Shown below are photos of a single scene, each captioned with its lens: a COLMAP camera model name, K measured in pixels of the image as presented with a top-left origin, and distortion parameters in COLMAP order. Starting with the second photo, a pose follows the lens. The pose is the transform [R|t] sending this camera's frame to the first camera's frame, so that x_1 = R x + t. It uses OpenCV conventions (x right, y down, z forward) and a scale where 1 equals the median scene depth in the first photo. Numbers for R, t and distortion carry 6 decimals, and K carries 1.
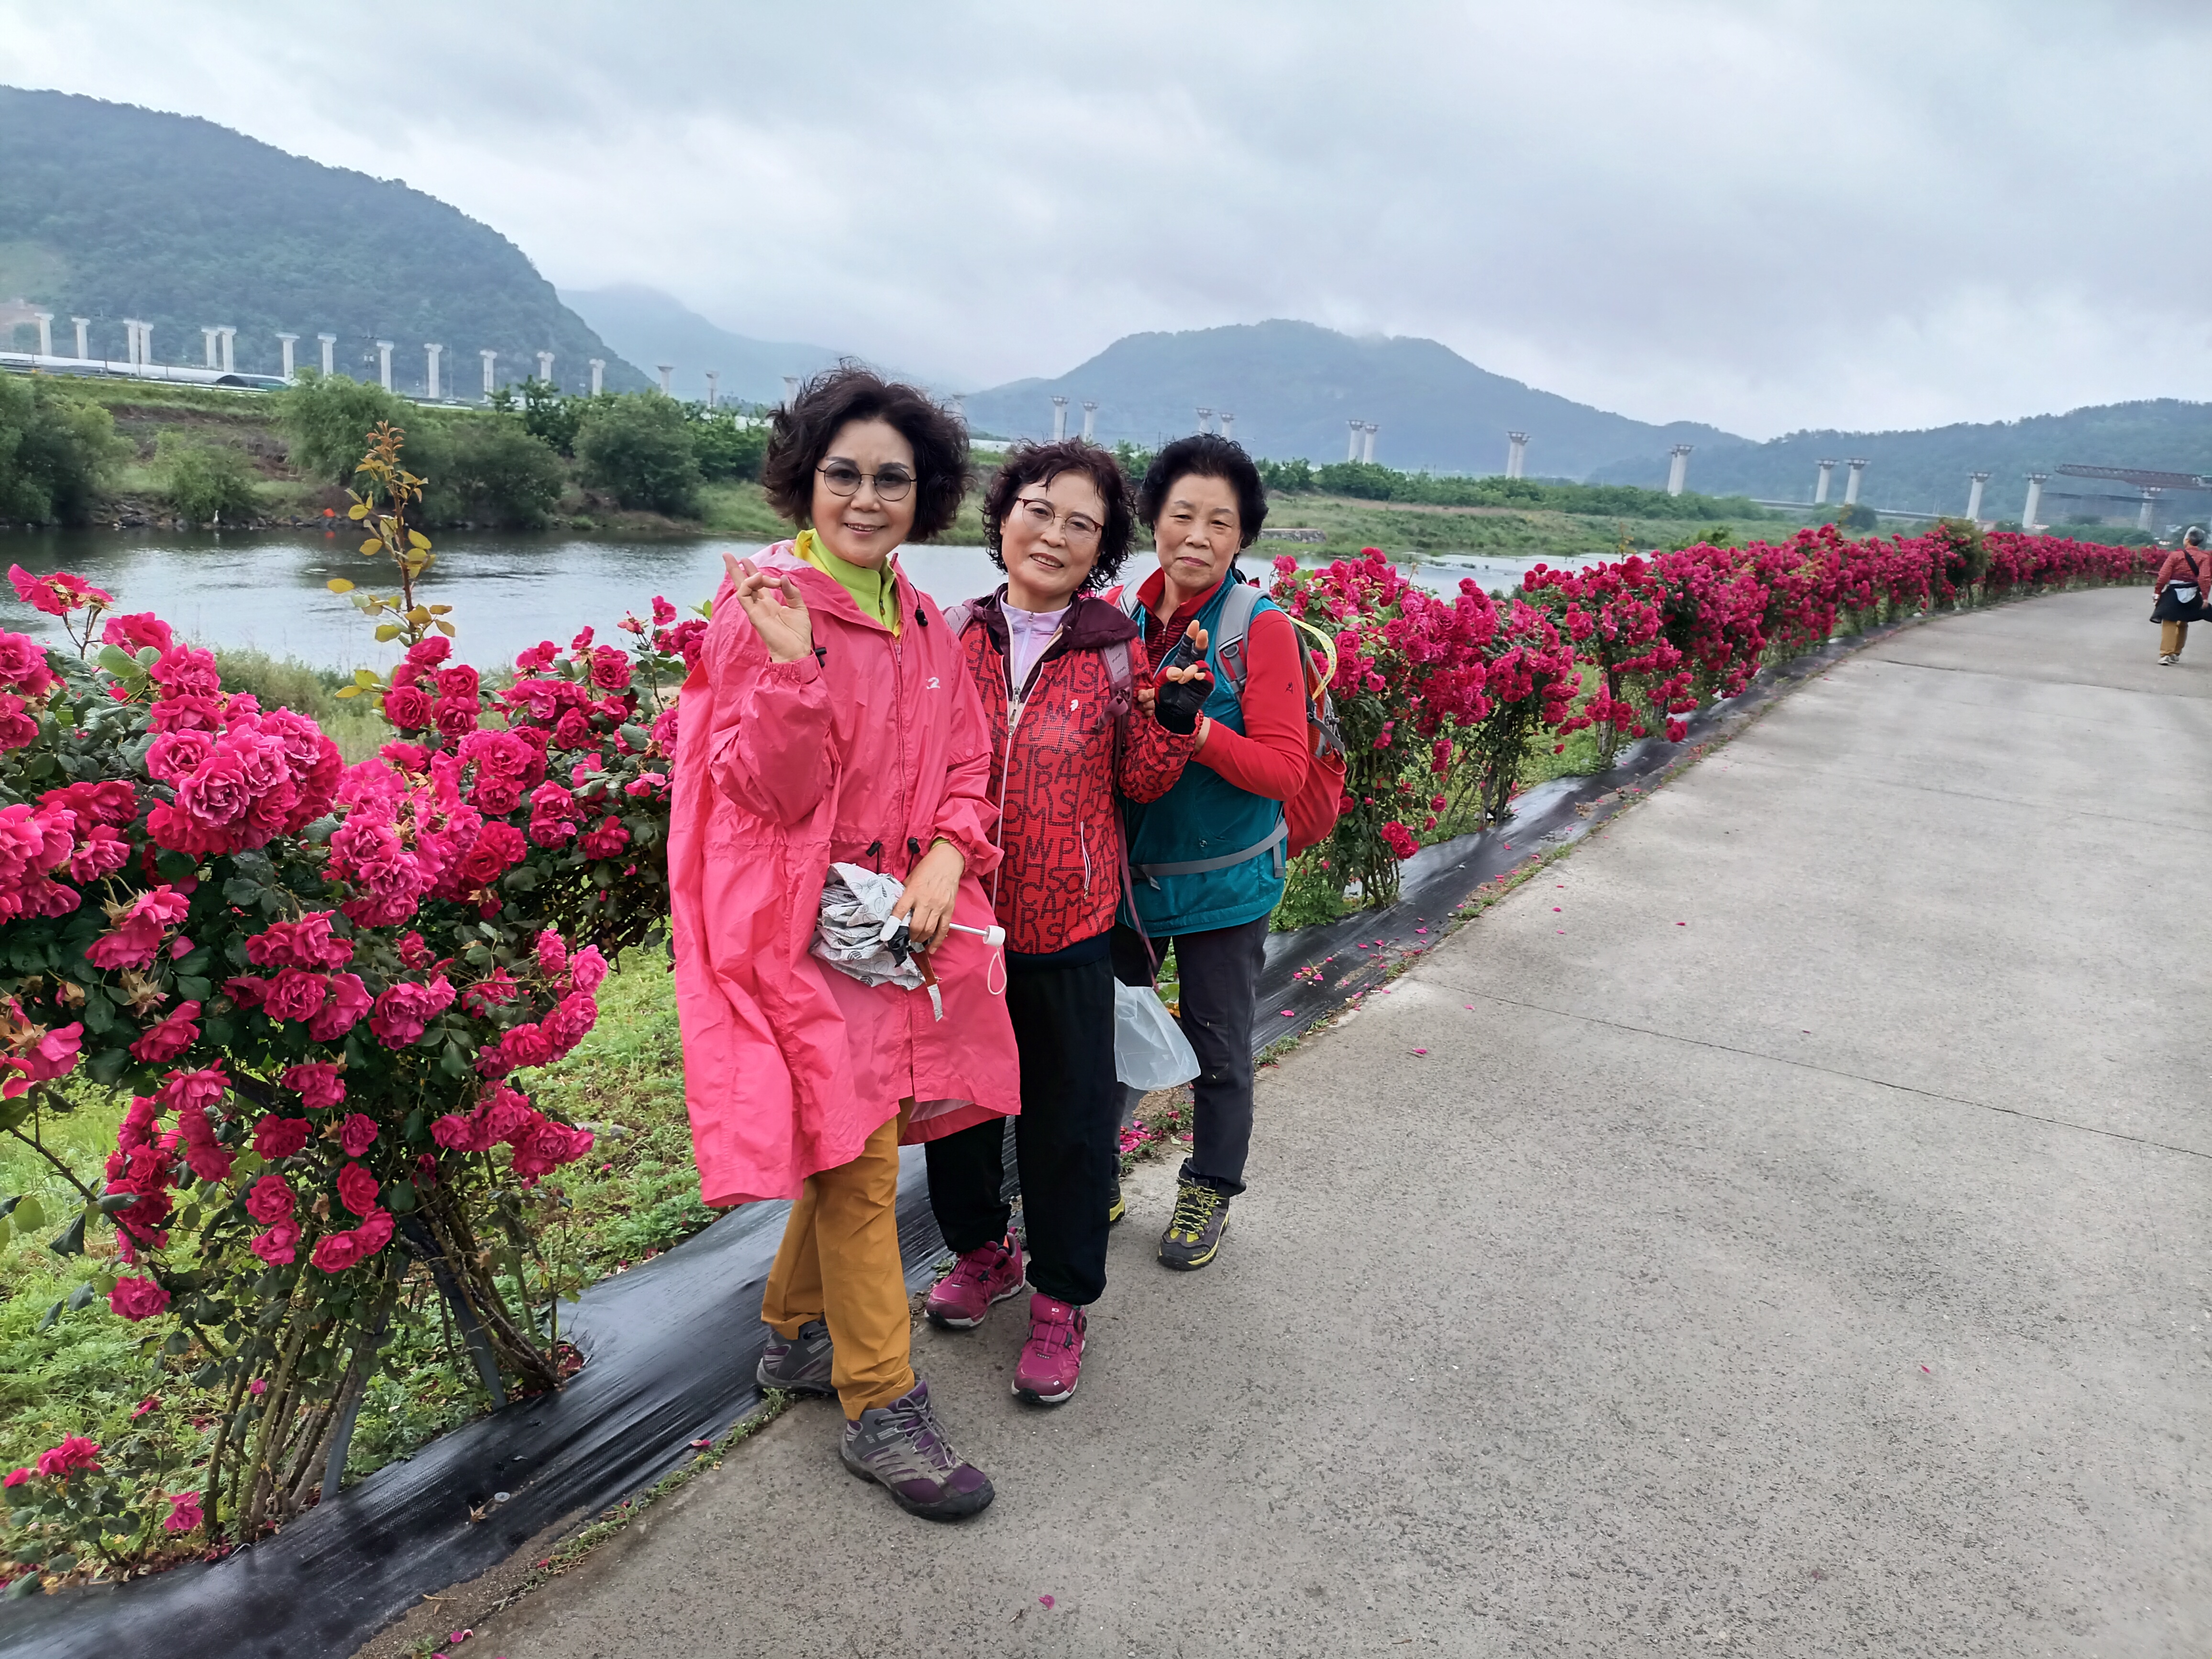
lens RADIAL K [[1580.4, 0, 1013.7], [0, 1580.4, 817.5], [0, 0, 1]] dist [0.056579, -0.080682]
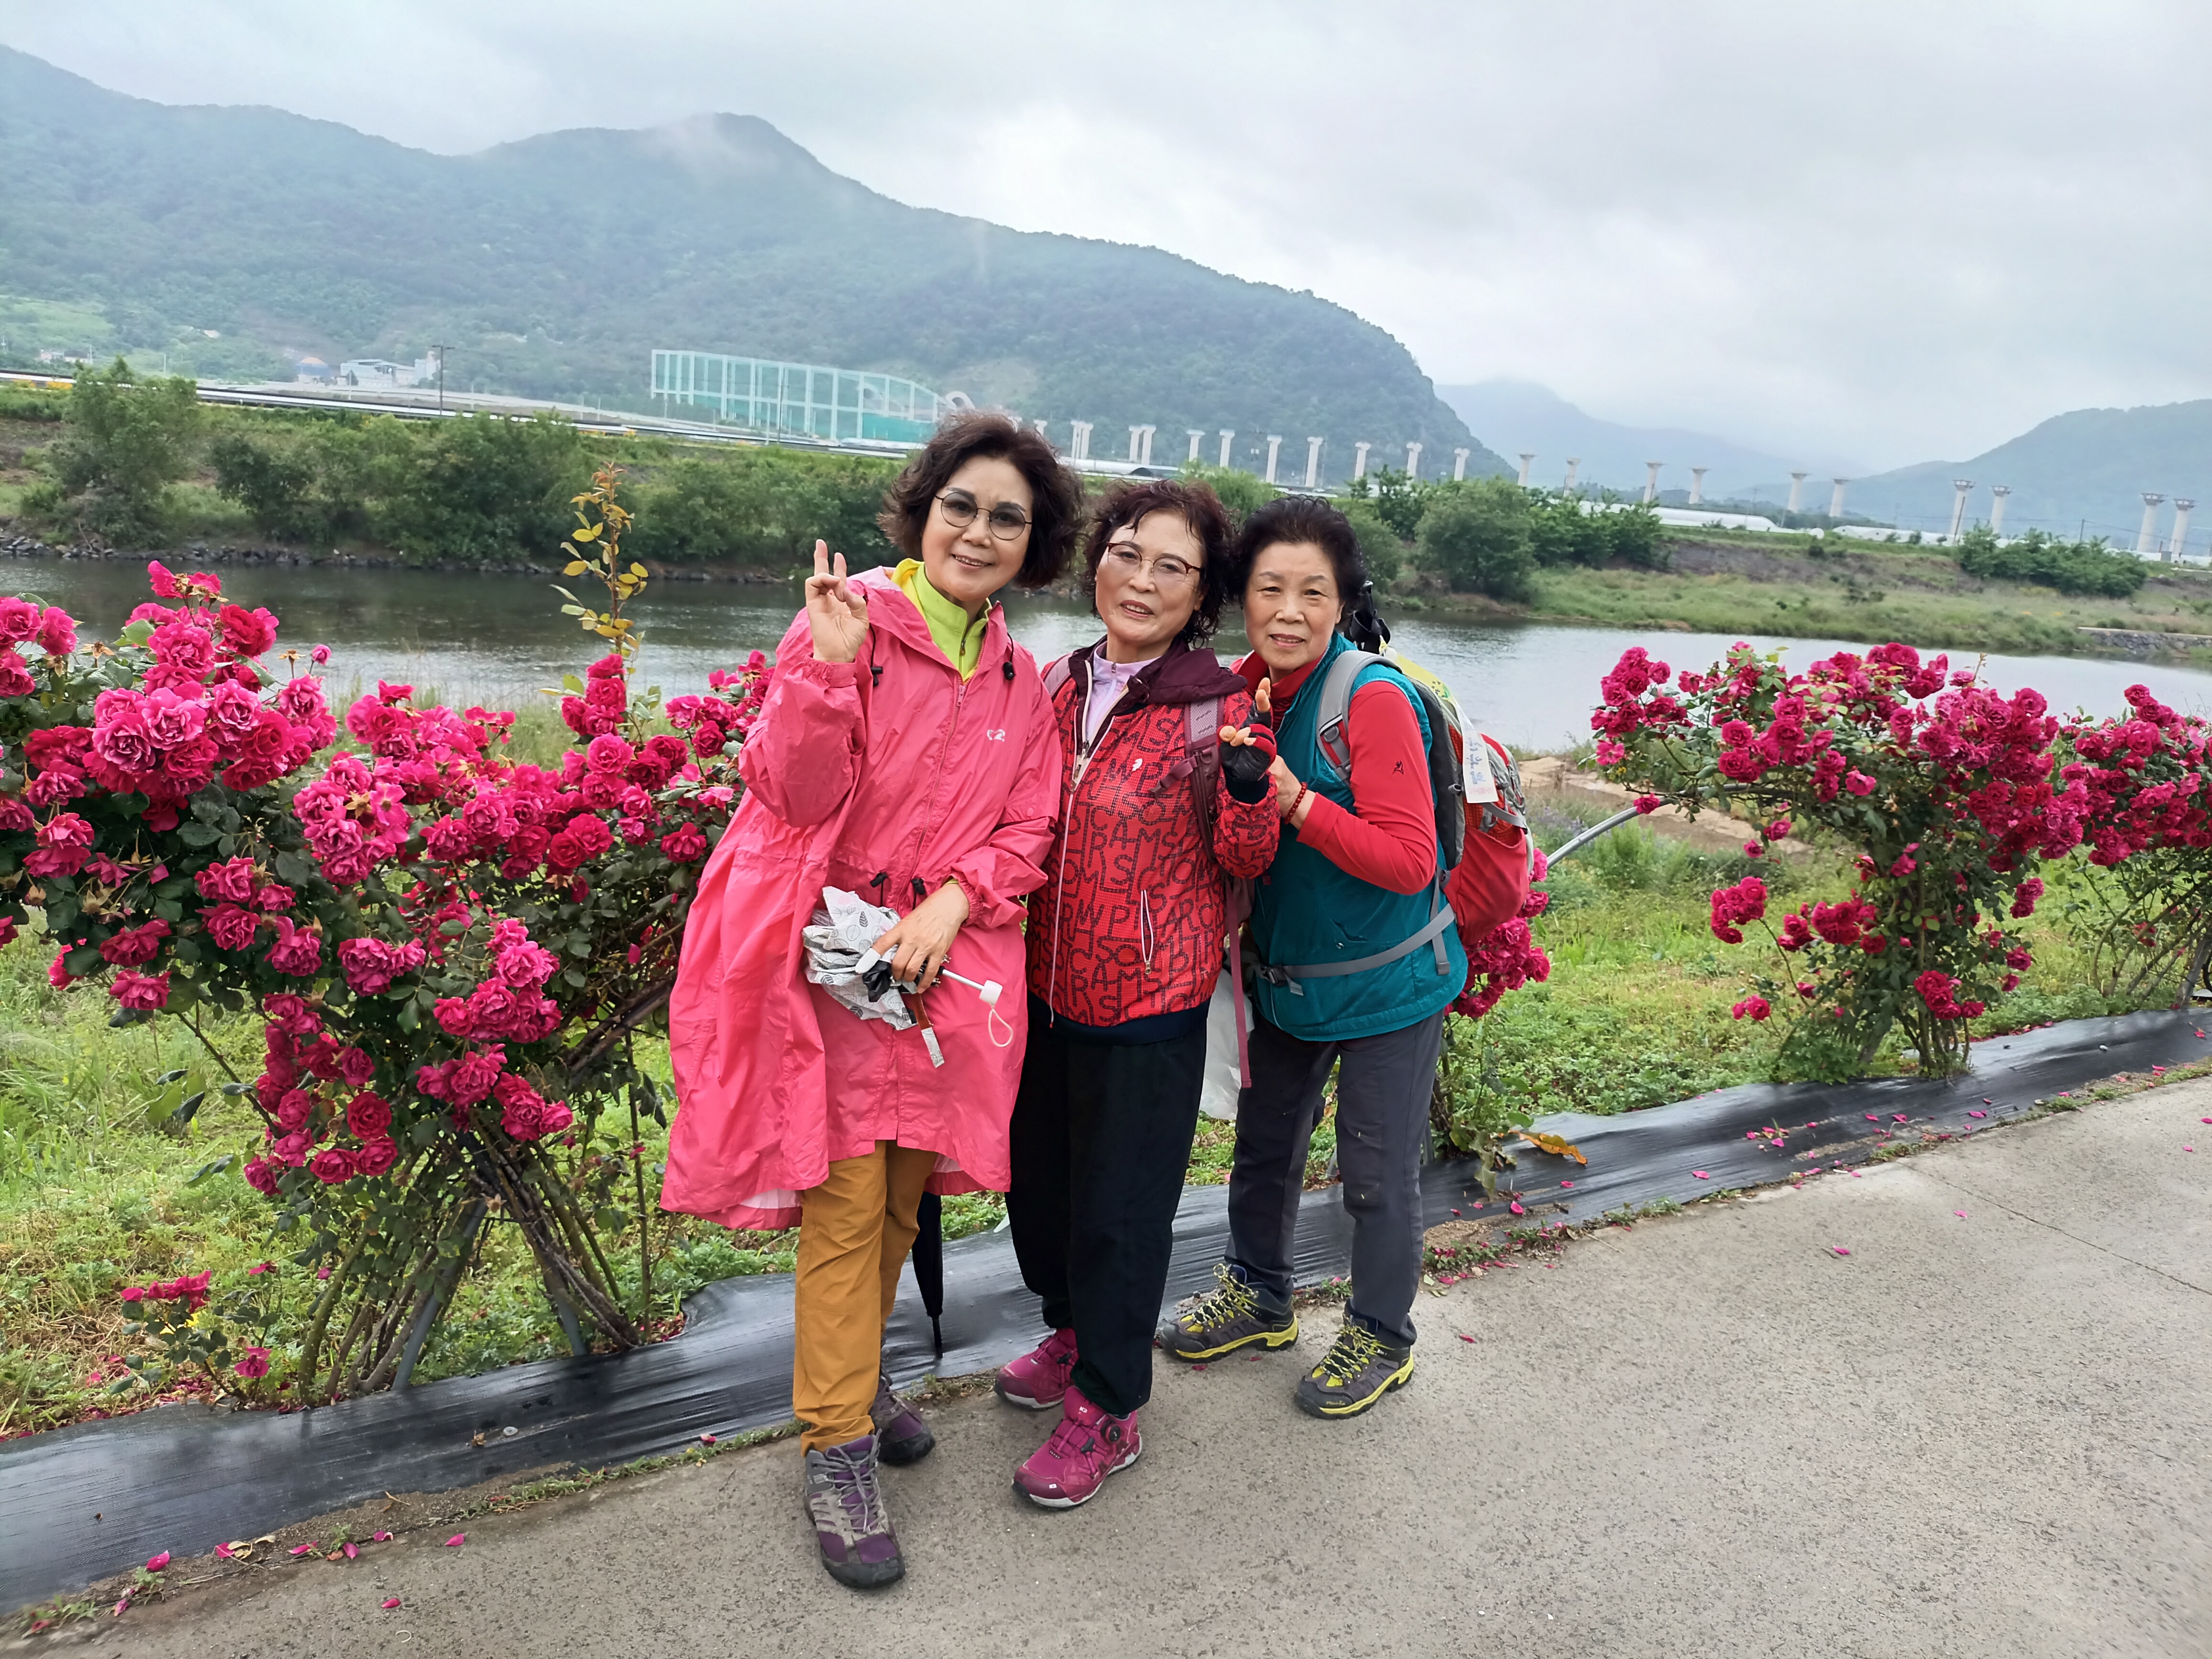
lens RADIAL K [[1552.5, 0, 1106.0], [0, 1552.5, 829.5], [0, 0, 1]] dist [0.035997, -0.045298]
pose [[0.885914, 0.099986, -0.452945, 0.274868], [-0.118714, 0.992843, -0.013025, -0.012077], [0.448401, 0.065310, 0.891443, 0.109946]]
